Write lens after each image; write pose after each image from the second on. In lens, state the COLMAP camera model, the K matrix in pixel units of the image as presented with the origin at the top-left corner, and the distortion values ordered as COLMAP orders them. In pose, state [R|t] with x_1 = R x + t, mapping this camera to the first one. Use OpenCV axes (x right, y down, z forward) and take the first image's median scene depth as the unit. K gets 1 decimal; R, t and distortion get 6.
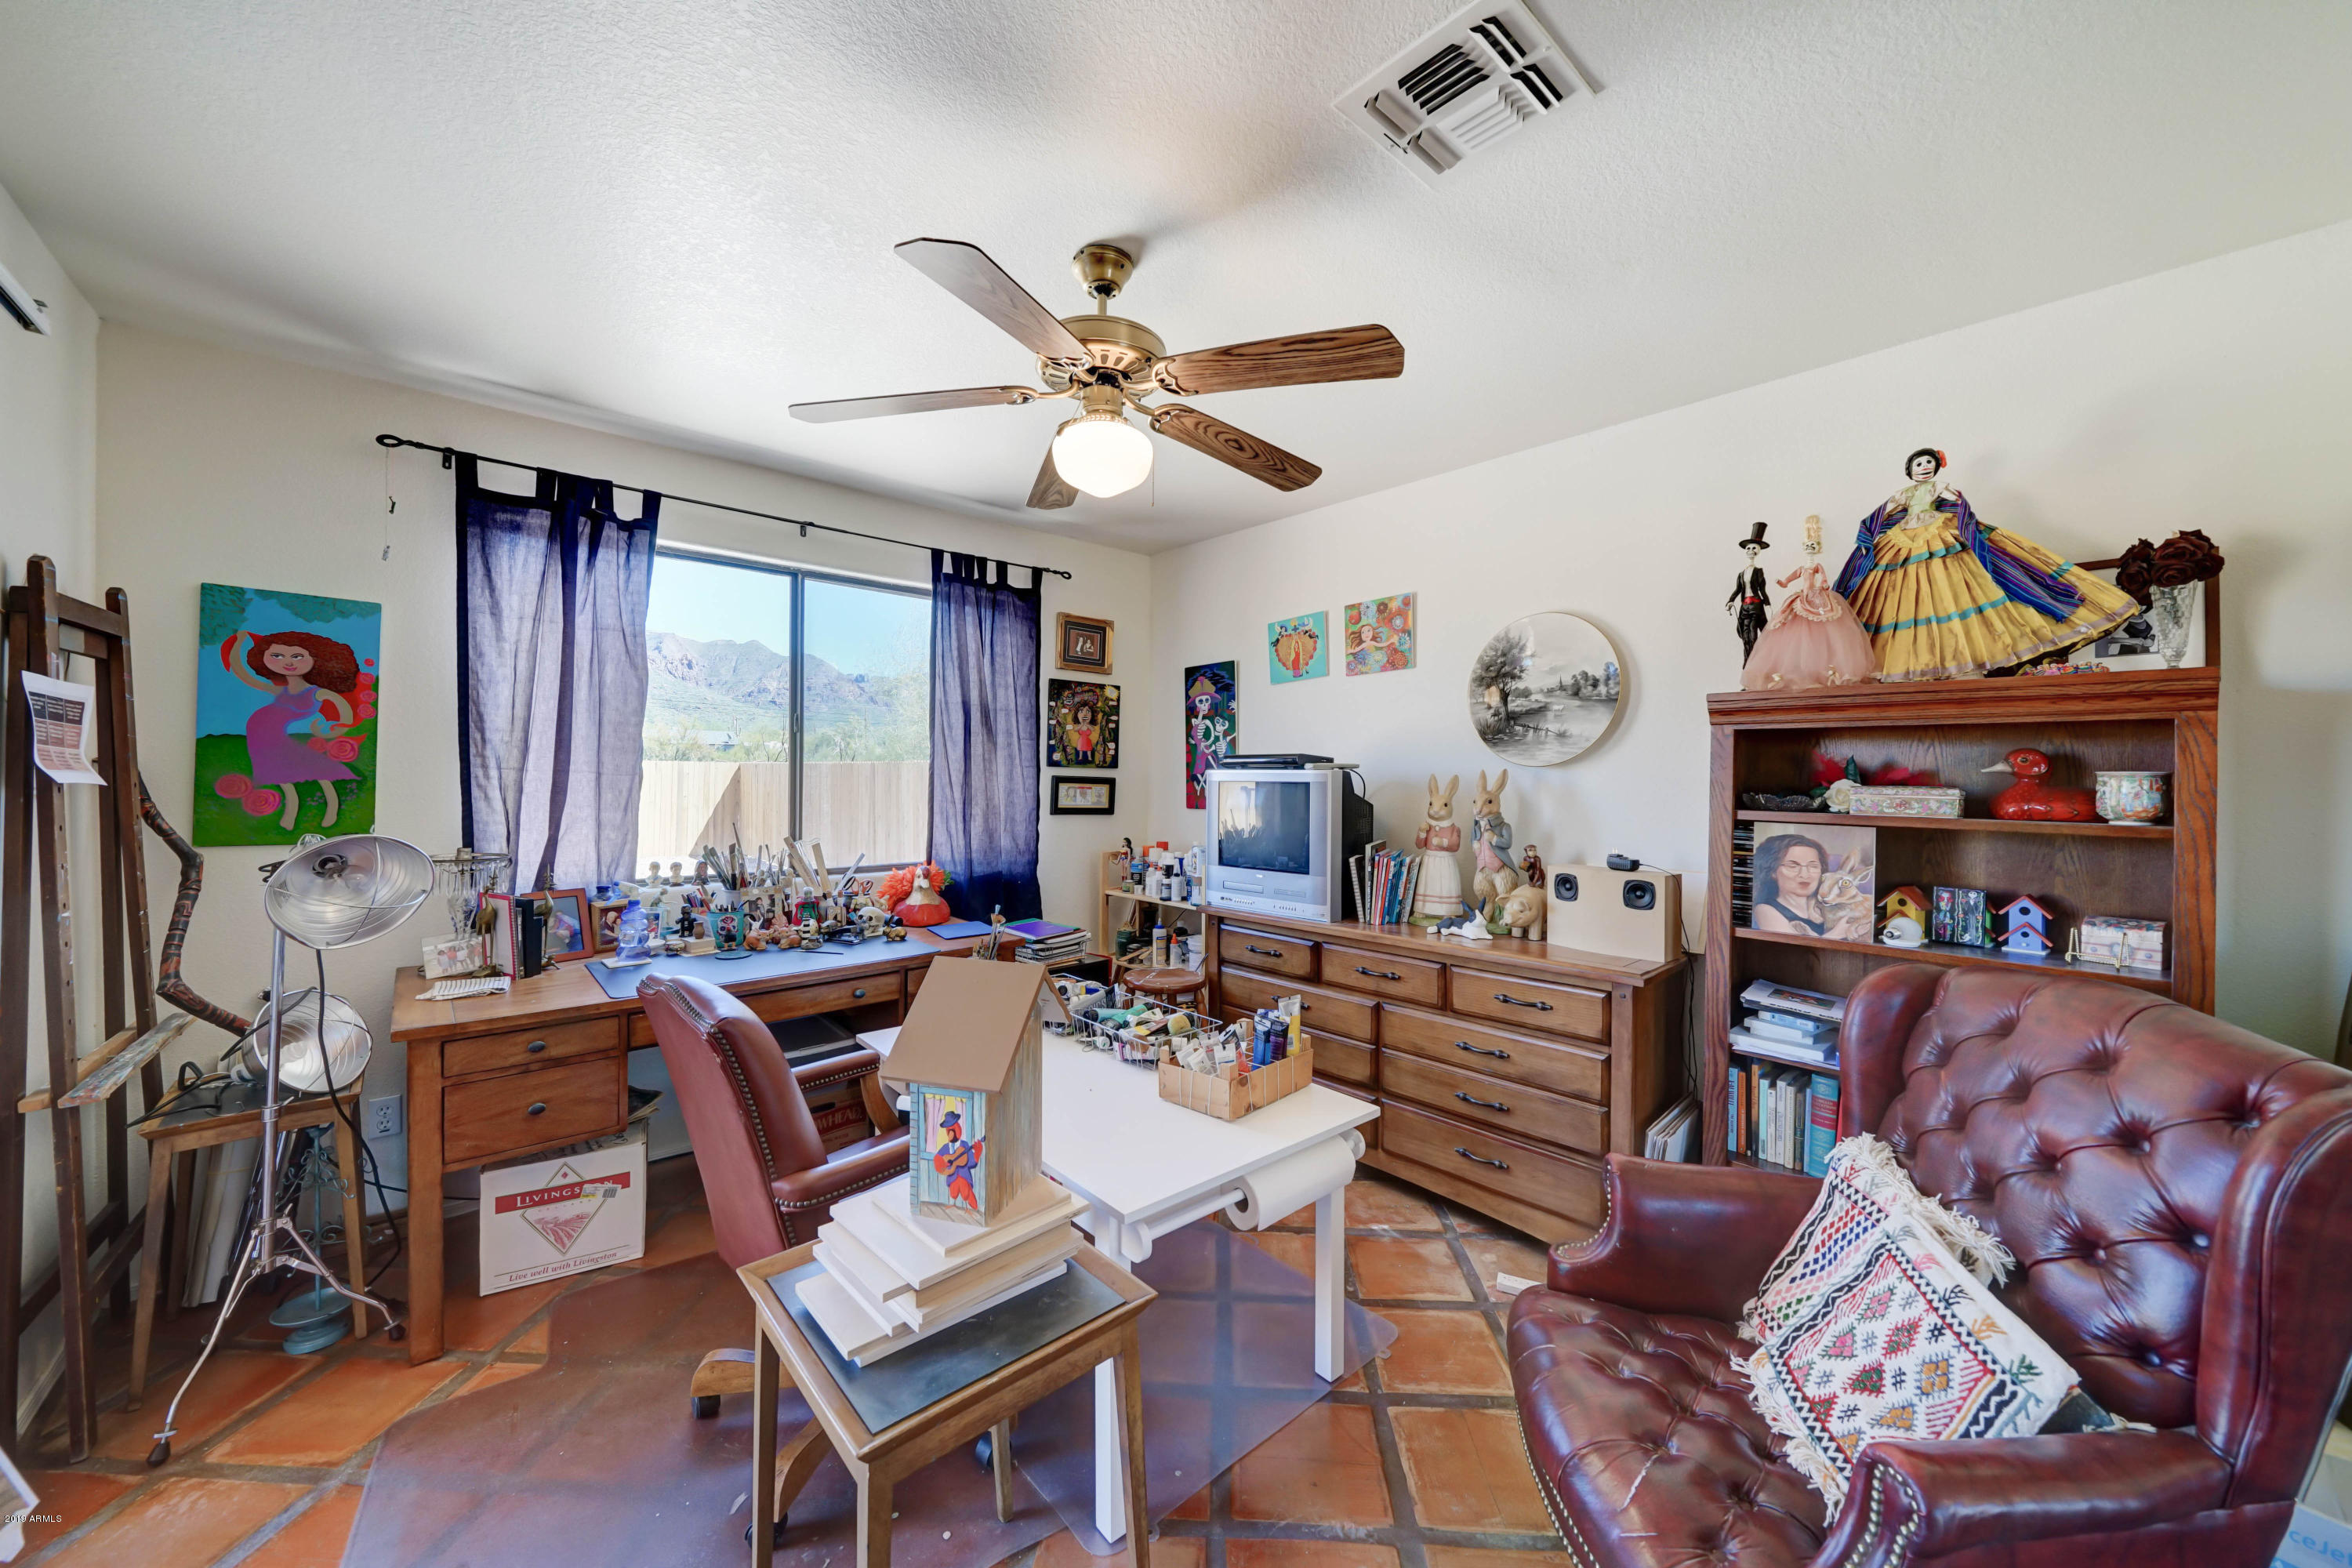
lens RADIAL K [[846.4, 0, 1186.4], [0, 846.4, 783.2], [0, 0, 1]] dist [-0.004981, 0.000573]
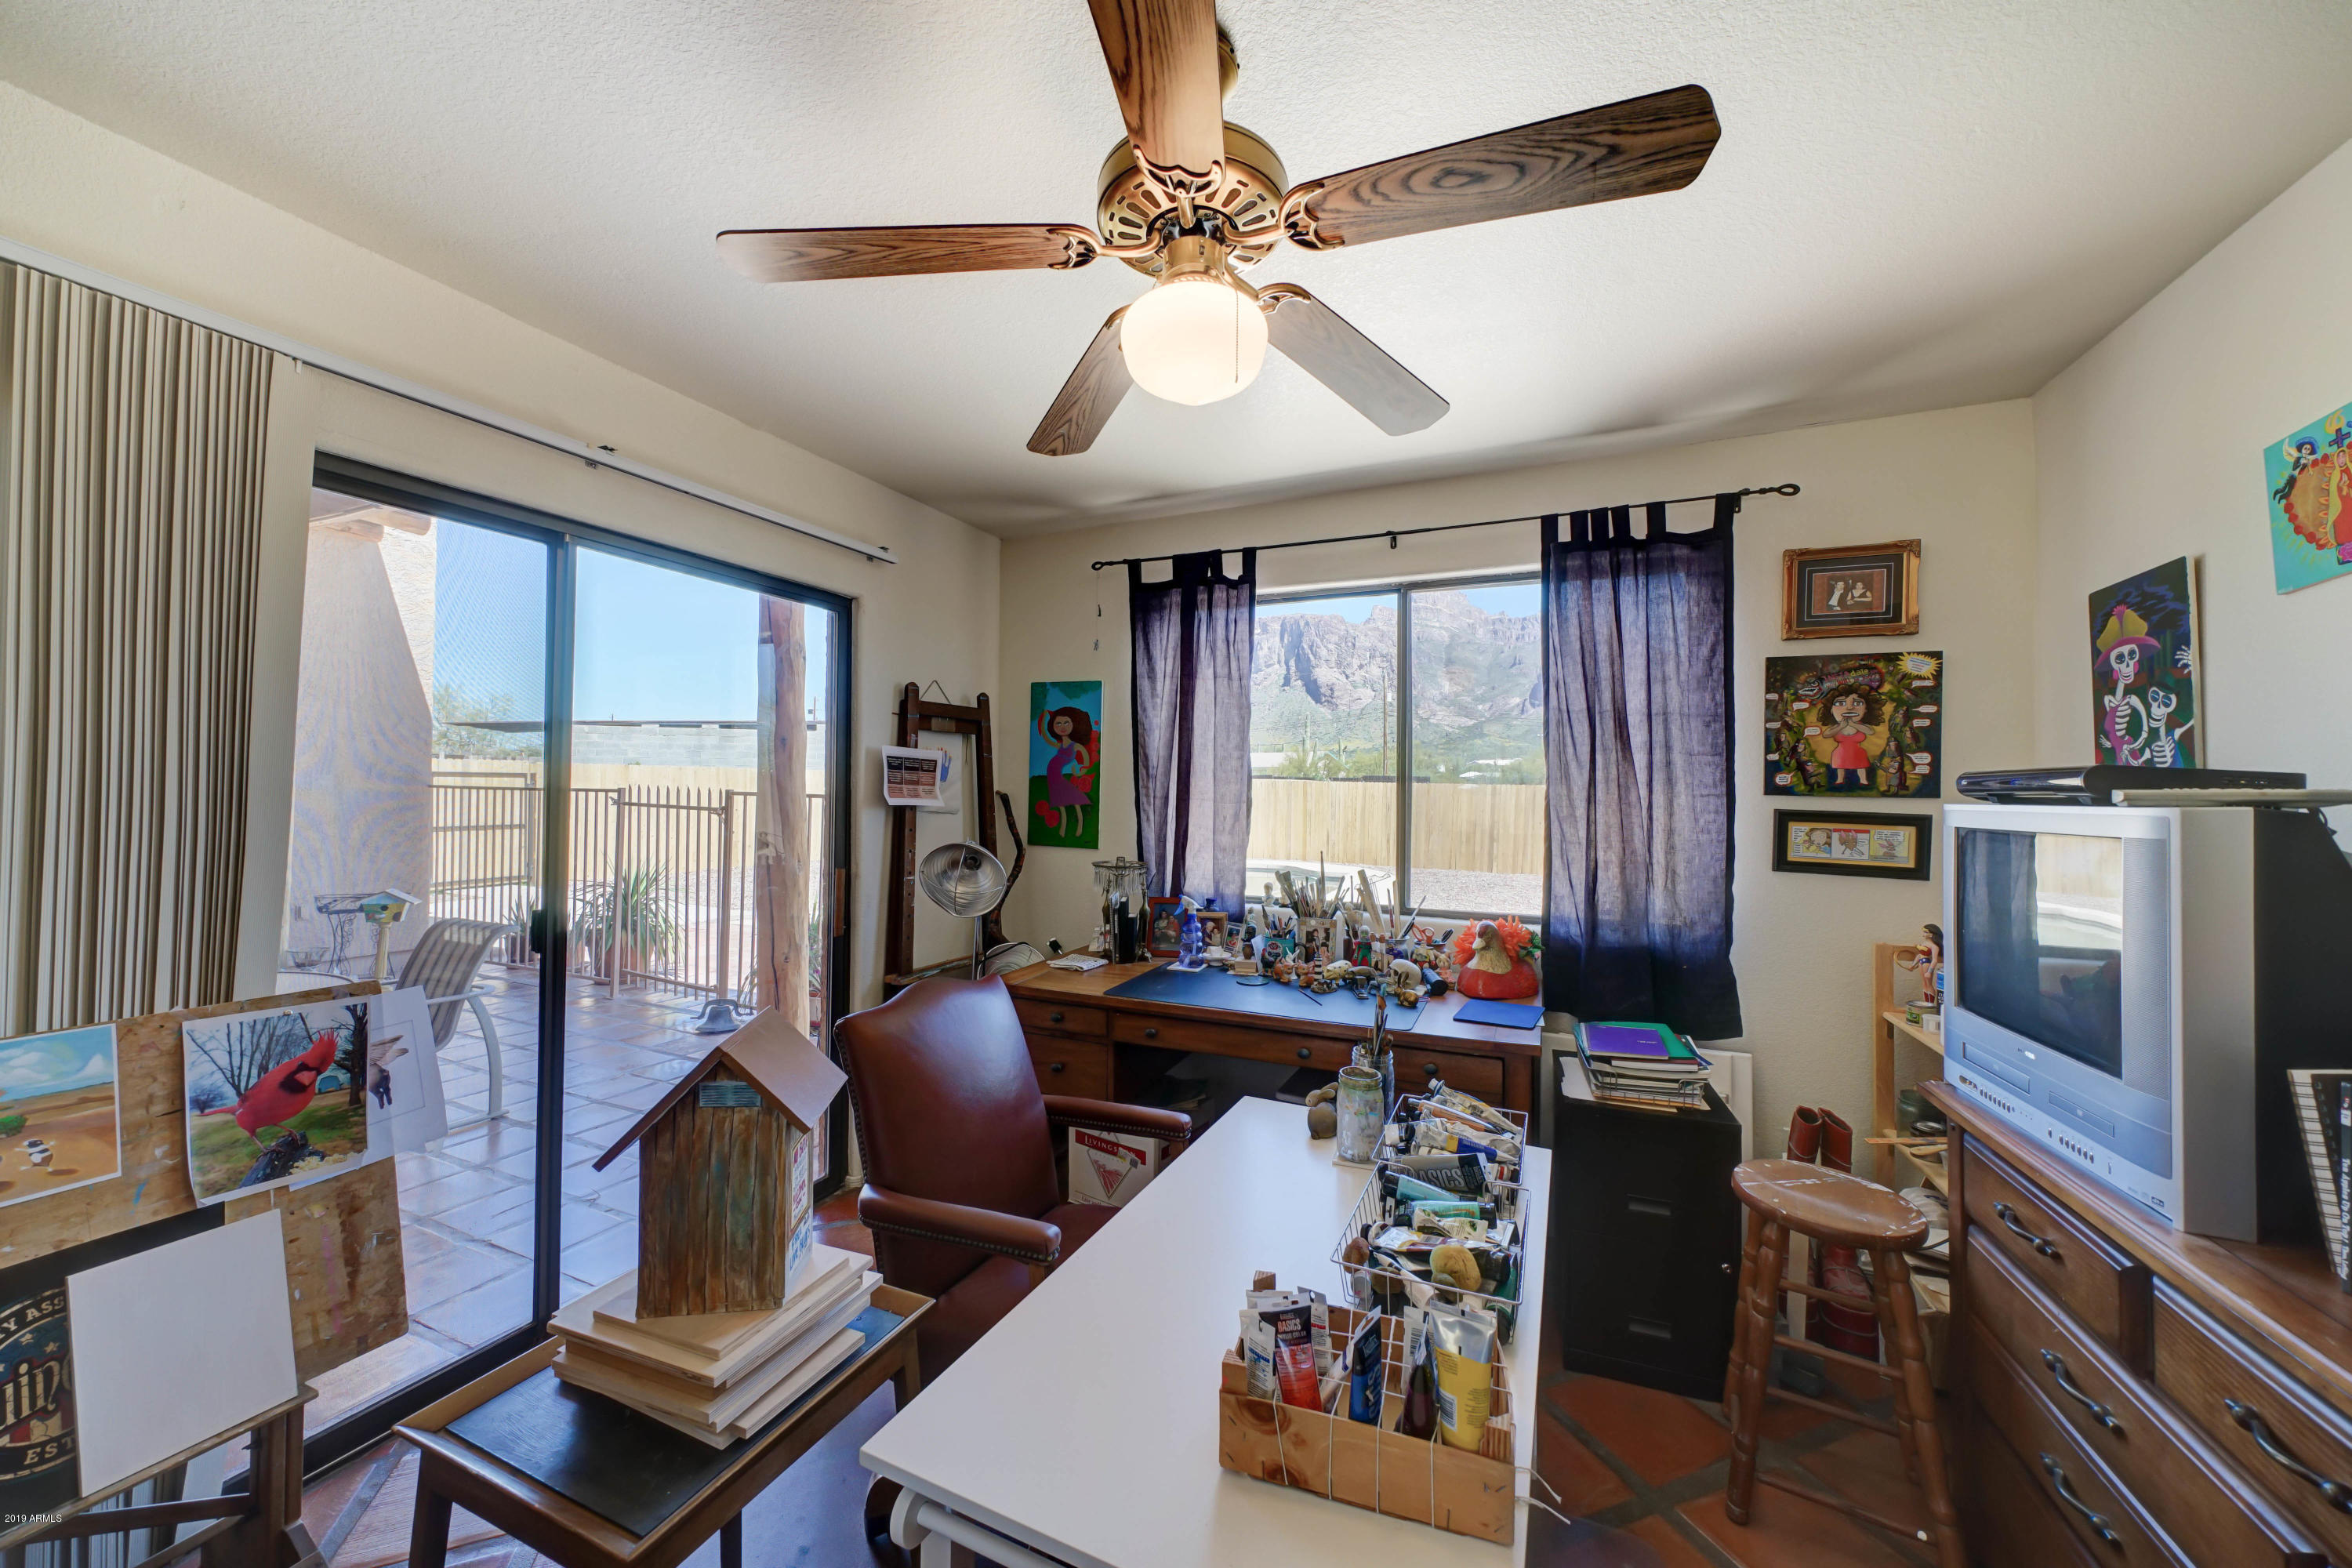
lens RADIAL K [[846.4, 0, 1207.8], [0, 846.4, 779.9], [0, 0, 1]] dist [-0.004981, 0.000573]
pose [[0.403608, -0.013917, -0.914826, 0.281441], [-0.014946, 0.999651, -0.021802, -0.012085], [0.914810, 0.022472, 0.403259, 0.397532]]
